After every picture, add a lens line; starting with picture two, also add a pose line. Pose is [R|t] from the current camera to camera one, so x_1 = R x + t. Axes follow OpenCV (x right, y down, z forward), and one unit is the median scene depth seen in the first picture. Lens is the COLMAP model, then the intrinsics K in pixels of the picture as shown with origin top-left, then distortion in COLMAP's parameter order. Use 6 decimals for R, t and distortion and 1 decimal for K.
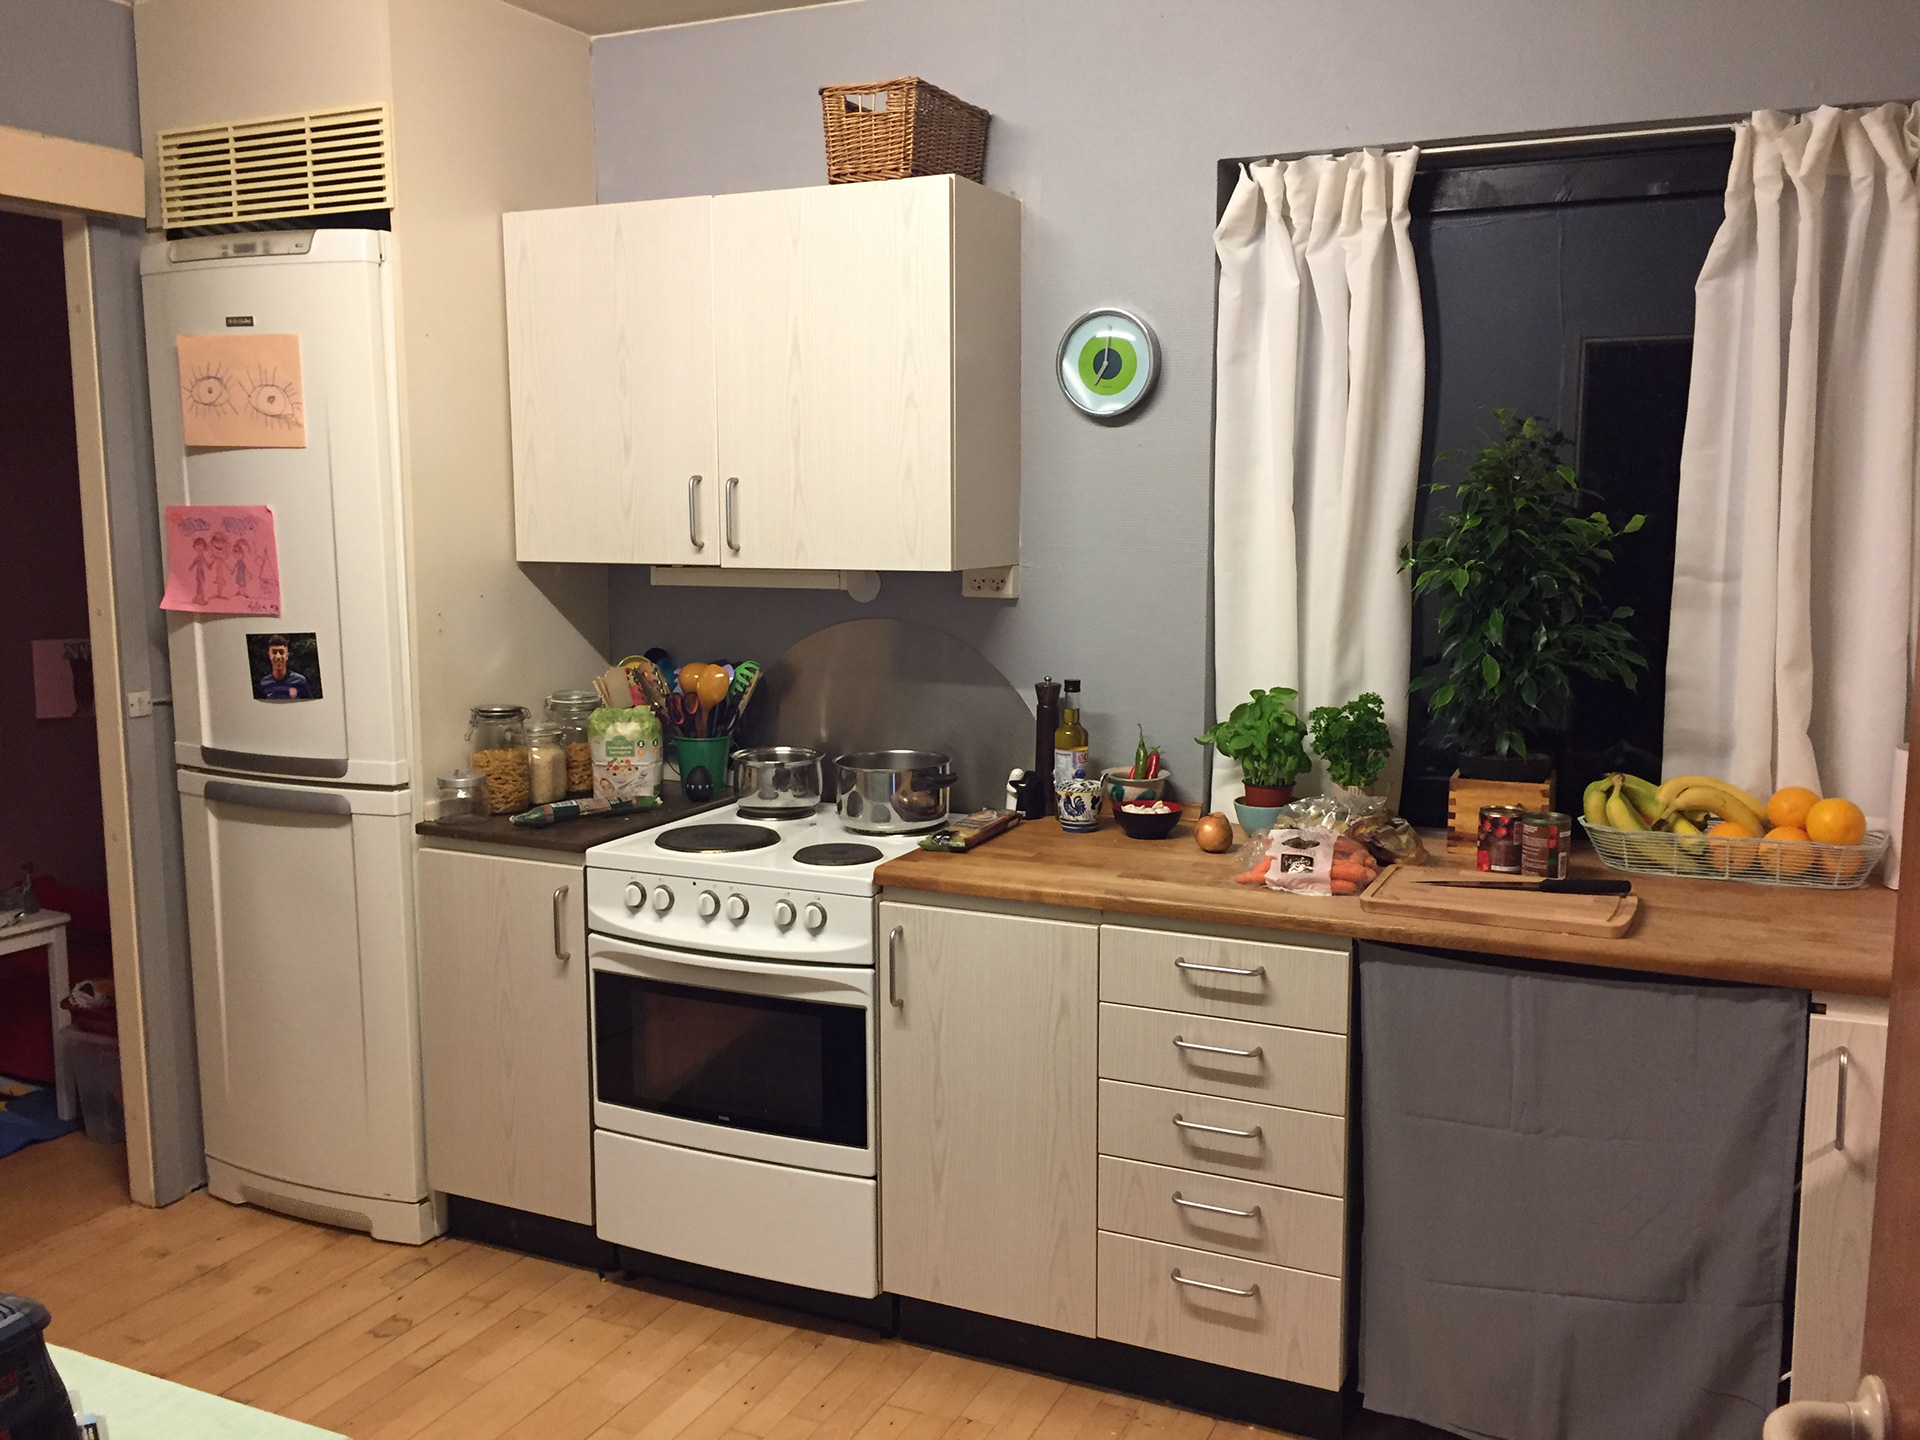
lens RADIAL K [[1640.6, 0, 957.5], [0, 1640.6, 713.8], [0, 0, 1]] dist [0.096388, -0.149393]
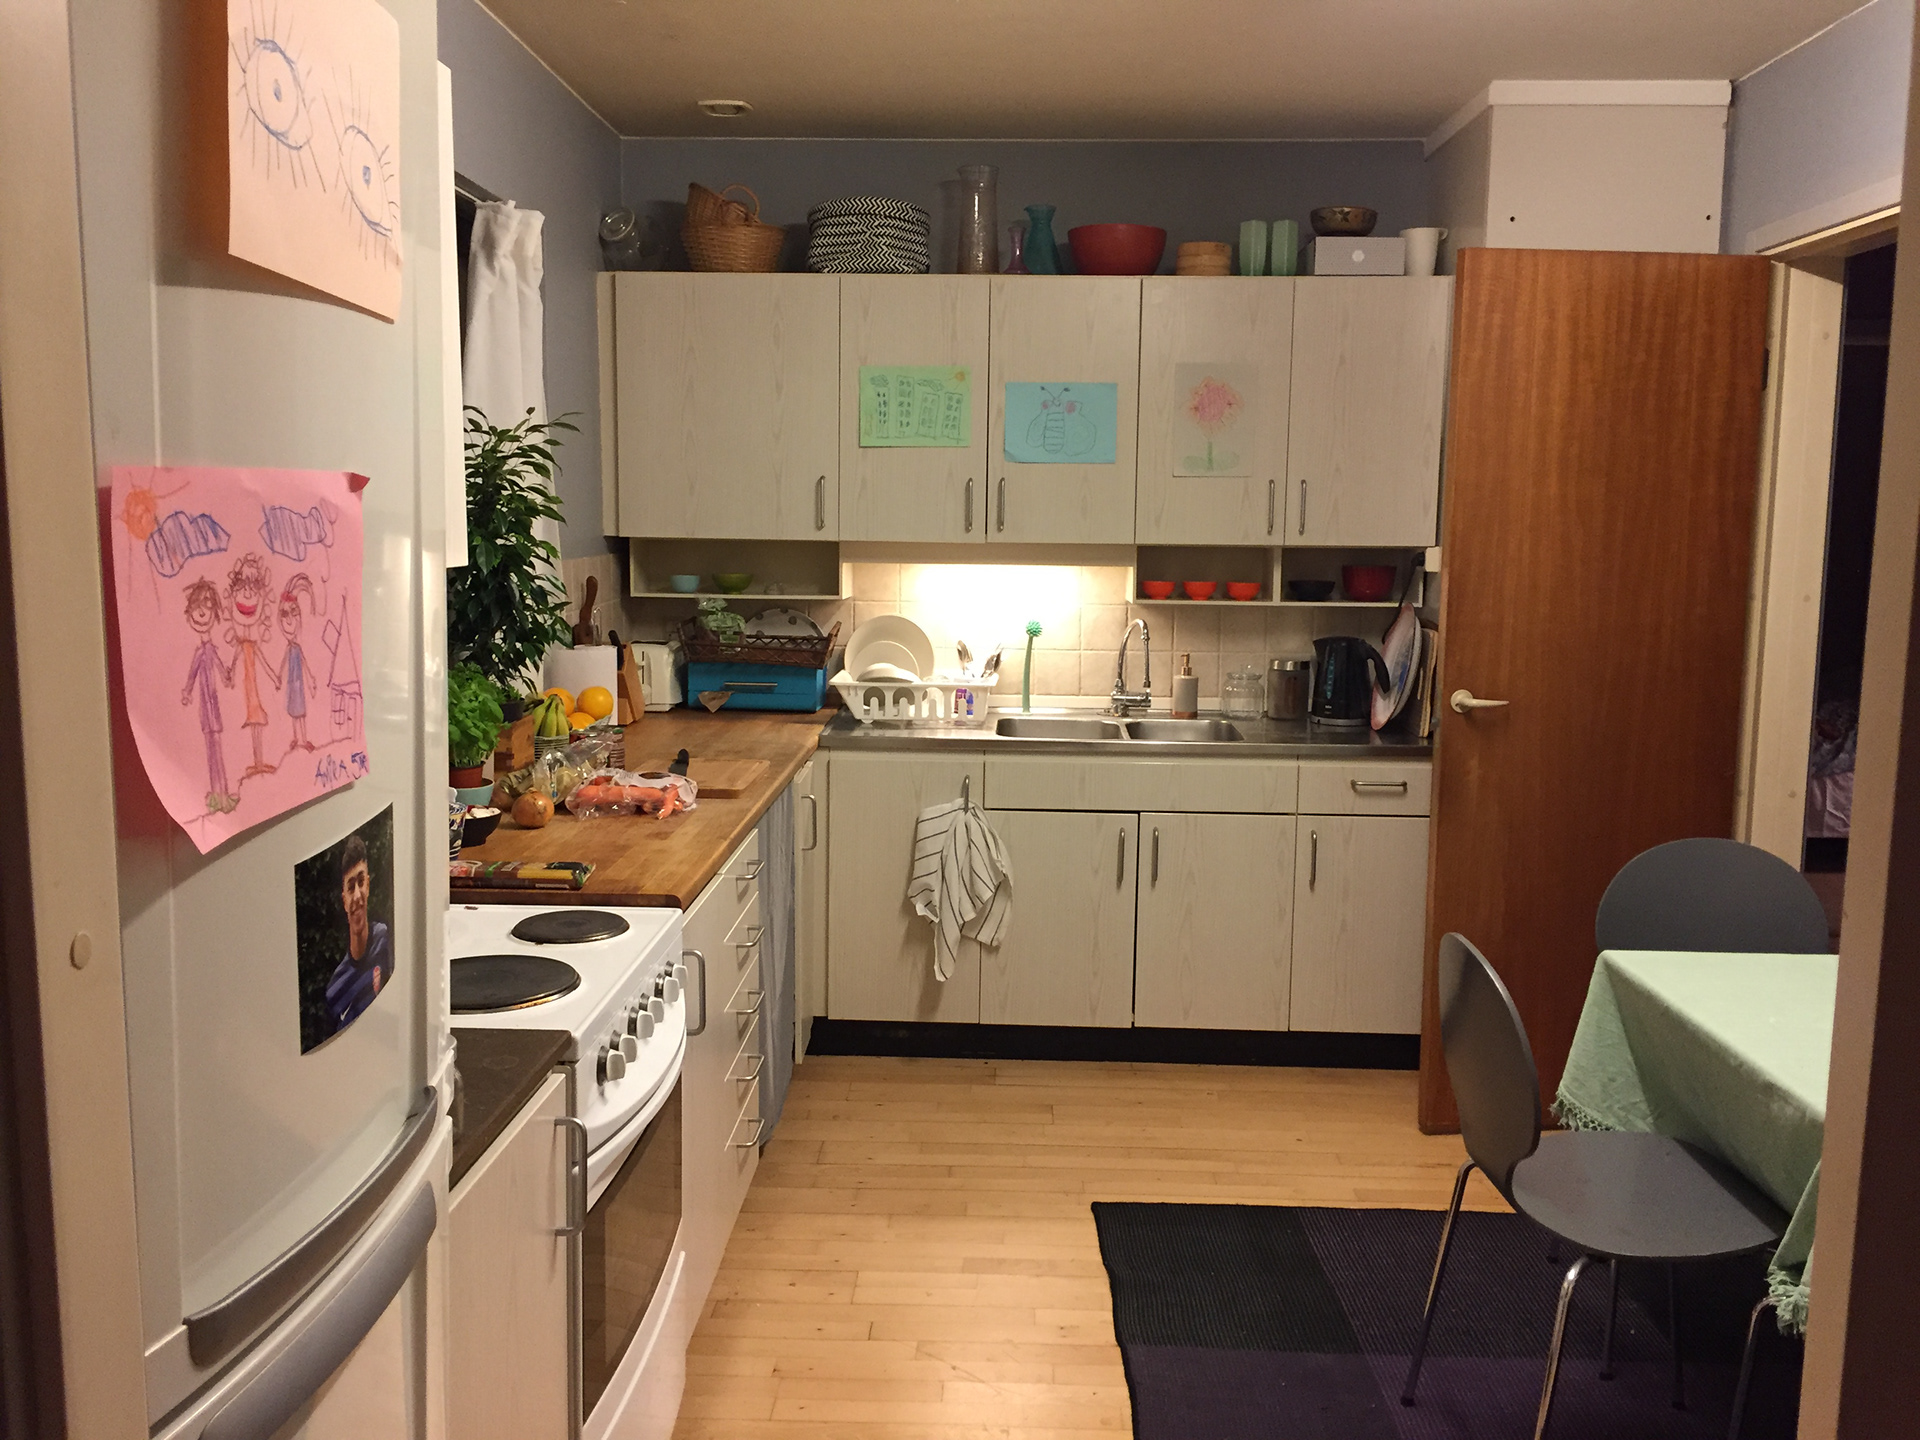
lens RADIAL K [[1640.6, 0, 957.5], [0, 1640.6, 713.8], [0, 0, 1]] dist [0.096388, -0.149393]
pose [[-0.398807, -0.118059, 0.909403, -0.772346], [0.108506, 0.978637, 0.174631, -0.119879], [-0.910593, 0.168320, -0.377478, 1.000833]]
